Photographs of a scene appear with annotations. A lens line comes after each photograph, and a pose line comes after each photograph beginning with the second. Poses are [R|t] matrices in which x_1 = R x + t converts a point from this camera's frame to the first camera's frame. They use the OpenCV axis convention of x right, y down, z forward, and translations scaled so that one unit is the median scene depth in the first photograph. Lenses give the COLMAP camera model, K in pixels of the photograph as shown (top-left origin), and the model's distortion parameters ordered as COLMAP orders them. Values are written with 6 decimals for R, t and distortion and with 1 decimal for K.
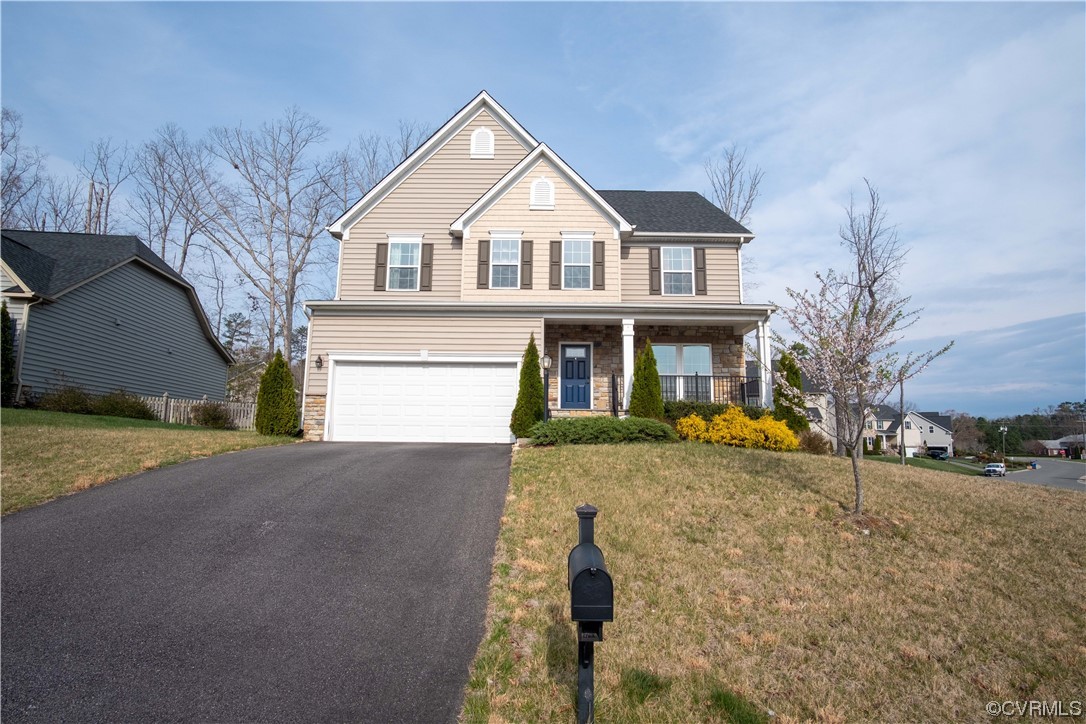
lens RADIAL K [[584.8, 0, 543.6], [0, 584.8, 364.2], [0, 0, 1]] dist [-0.028340, 0.003181]
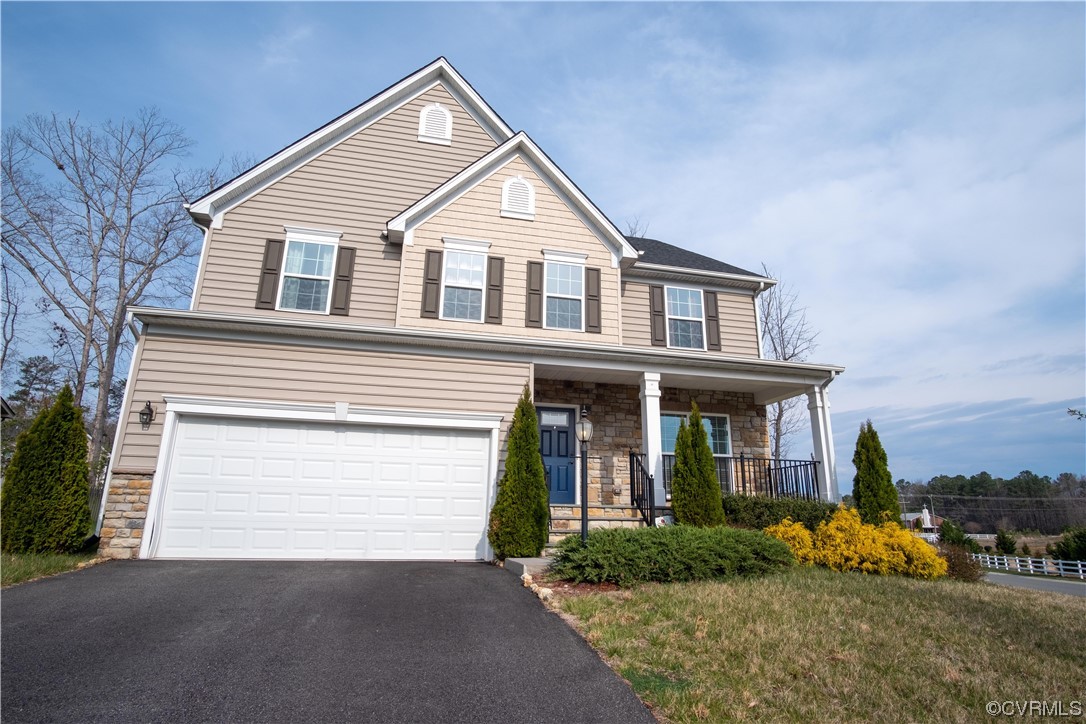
lens RADIAL K [[584.8, 0, 543.1], [0, 584.8, 359.8], [0, 0, 1]] dist [-0.028340, 0.003181]
pose [[0.972580, 0.065024, 0.223295, -0.121779], [-0.034783, 0.989989, -0.136788, 0.006355], [-0.229955, 0.125270, 0.965105, 0.317148]]
